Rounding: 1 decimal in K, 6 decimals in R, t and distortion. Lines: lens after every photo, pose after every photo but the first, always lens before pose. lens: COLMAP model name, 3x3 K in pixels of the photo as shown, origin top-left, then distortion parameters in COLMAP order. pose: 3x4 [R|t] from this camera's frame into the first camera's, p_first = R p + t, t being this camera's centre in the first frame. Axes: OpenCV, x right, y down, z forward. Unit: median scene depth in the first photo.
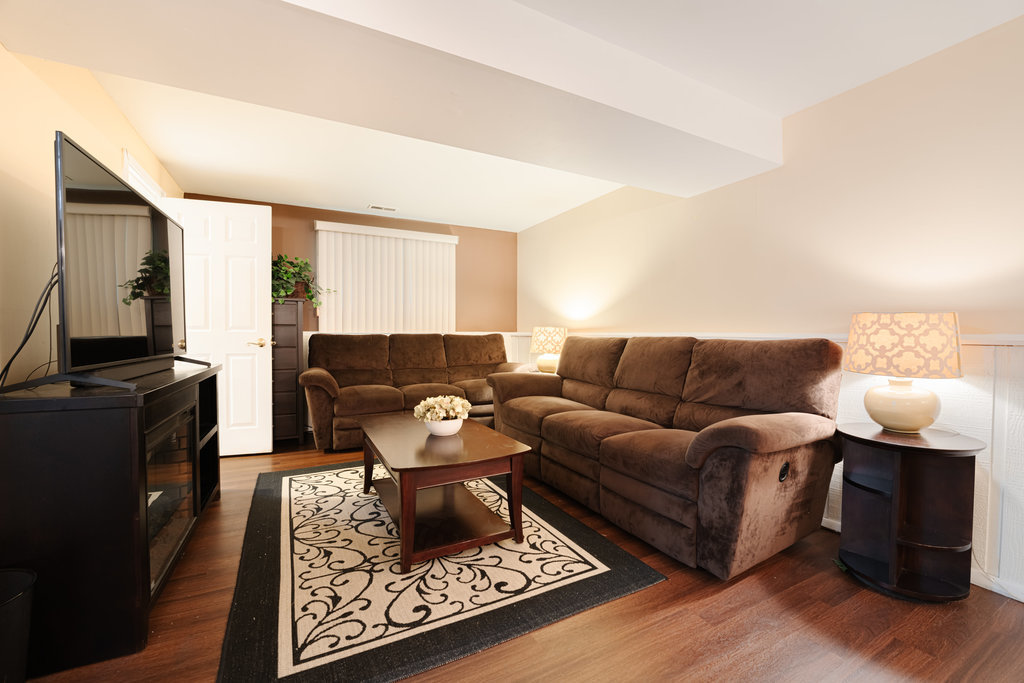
lens RADIAL K [[416.5, 0, 509.6], [0, 416.5, 342.8], [0, 0, 1]] dist [-0.031269, 0.004559]
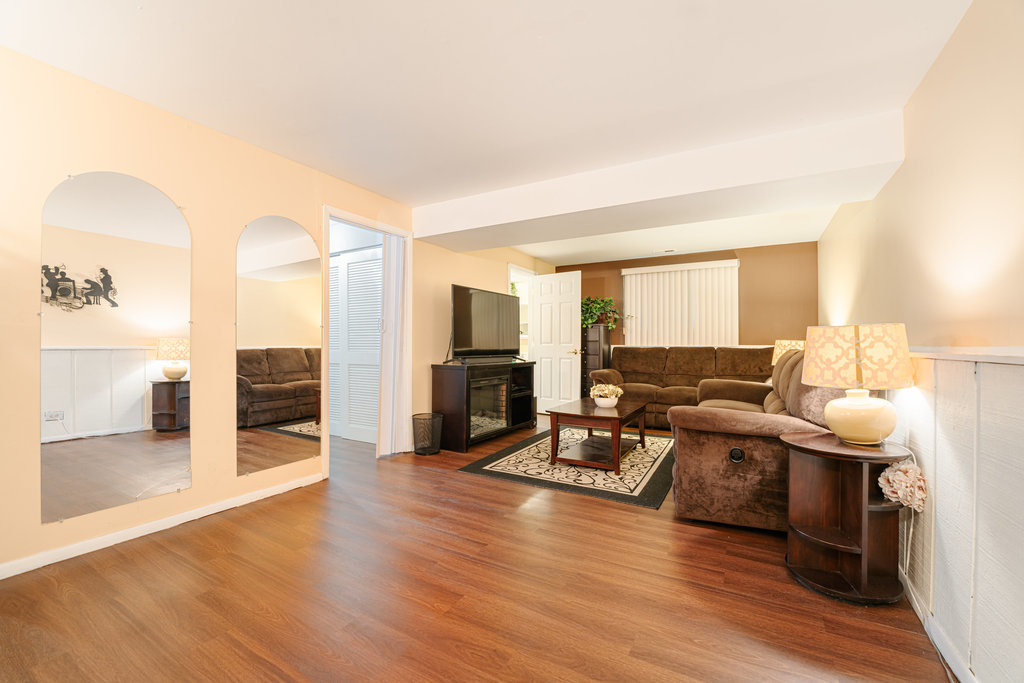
lens RADIAL K [[416.5, 0, 509.6], [0, 416.5, 342.8], [0, 0, 1]] dist [-0.031269, 0.004559]
pose [[0.536930, -0.006006, -0.843606, 1.257297], [-0.021790, 0.999542, -0.020986, 0.008568], [0.843346, 0.029650, 0.536553, -0.263936]]
